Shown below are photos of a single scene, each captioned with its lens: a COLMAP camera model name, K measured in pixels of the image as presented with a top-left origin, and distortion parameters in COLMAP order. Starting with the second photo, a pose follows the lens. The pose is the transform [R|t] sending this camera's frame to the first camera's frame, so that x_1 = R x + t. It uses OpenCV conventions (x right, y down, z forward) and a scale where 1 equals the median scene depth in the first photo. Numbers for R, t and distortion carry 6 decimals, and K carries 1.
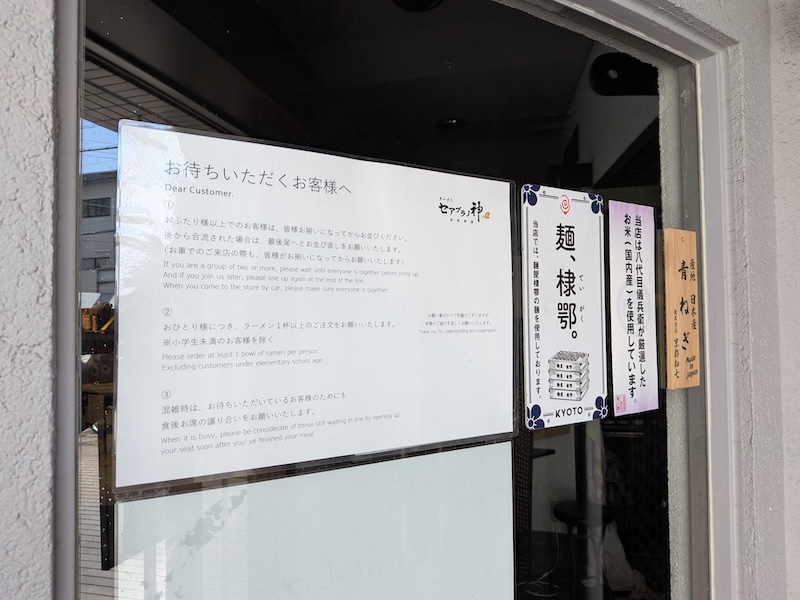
lens RADIAL K [[572.4, 0, 400.9], [0, 572.4, 298.0], [0, 0, 1]] dist [-0.025934, 0.010385]
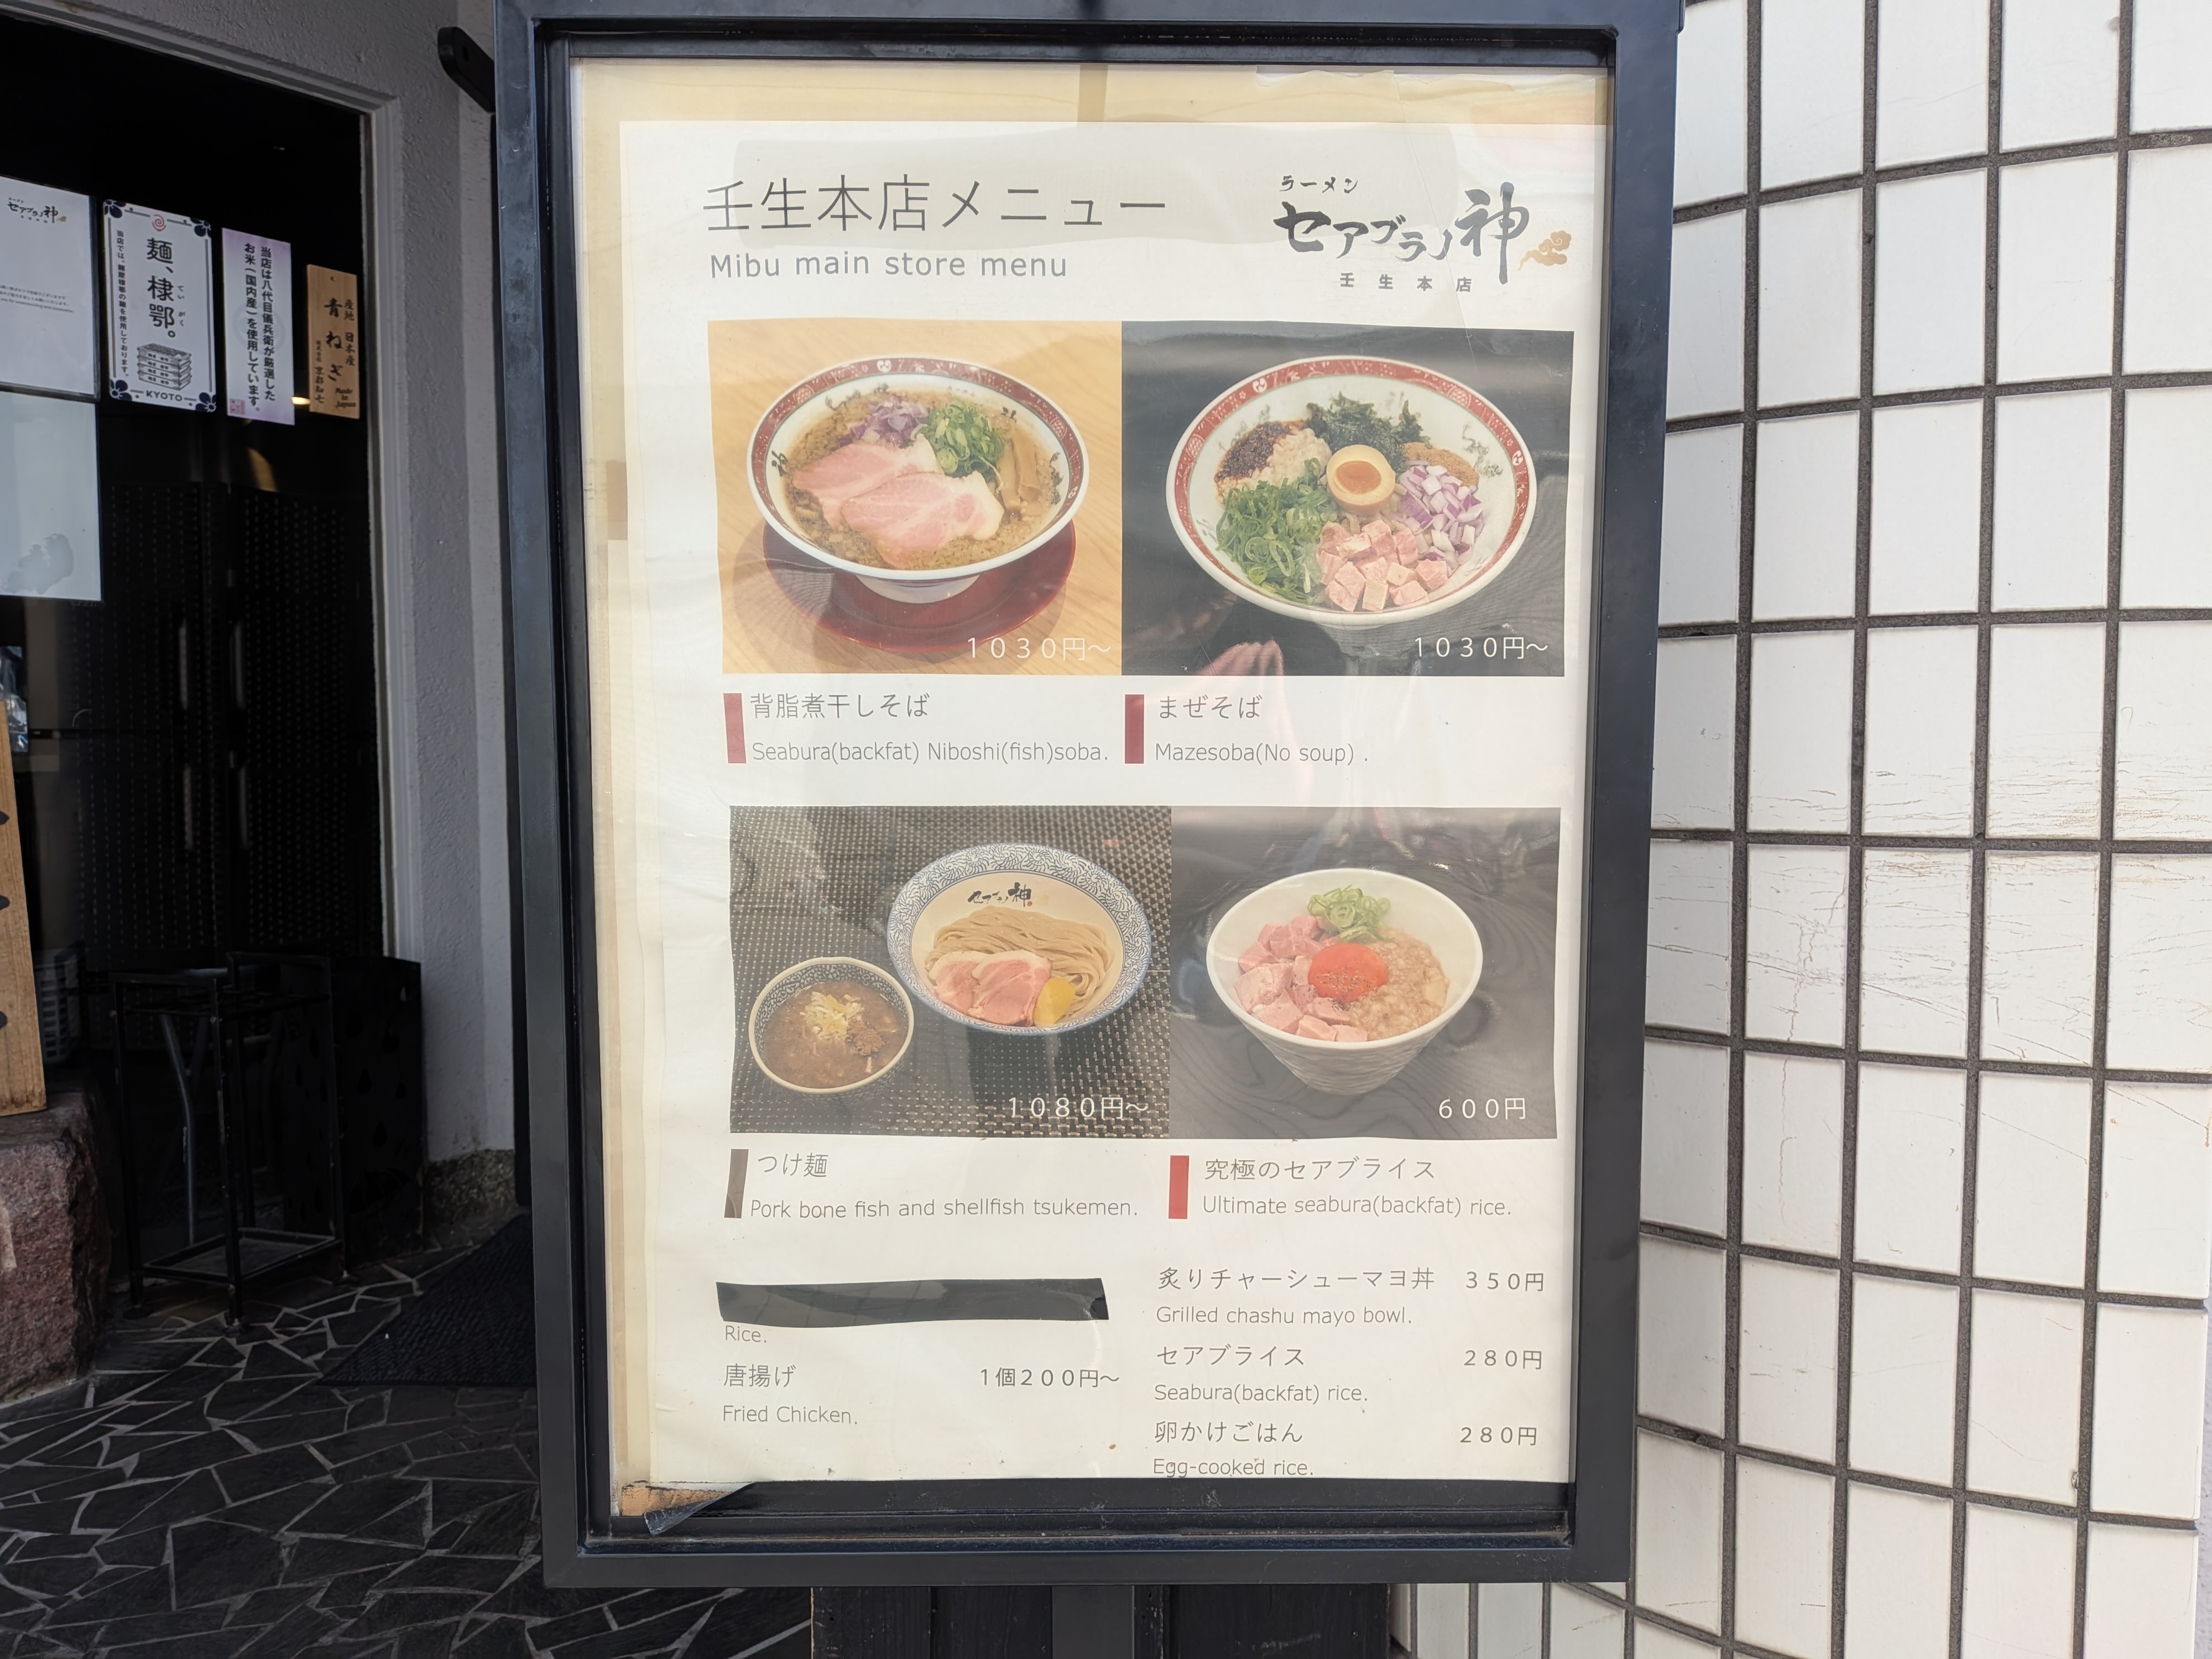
lens RADIAL K [[1582.7, 0, 1106.1], [0, 1582.7, 839.0], [0, 0, 1]] dist [-0.025934, 0.010385]
pose [[0.961739, -0.012779, 0.273670, 1.288150], [-0.006986, 0.997443, 0.071126, 0.882048], [-0.273879, -0.070317, 0.959190, -2.800153]]
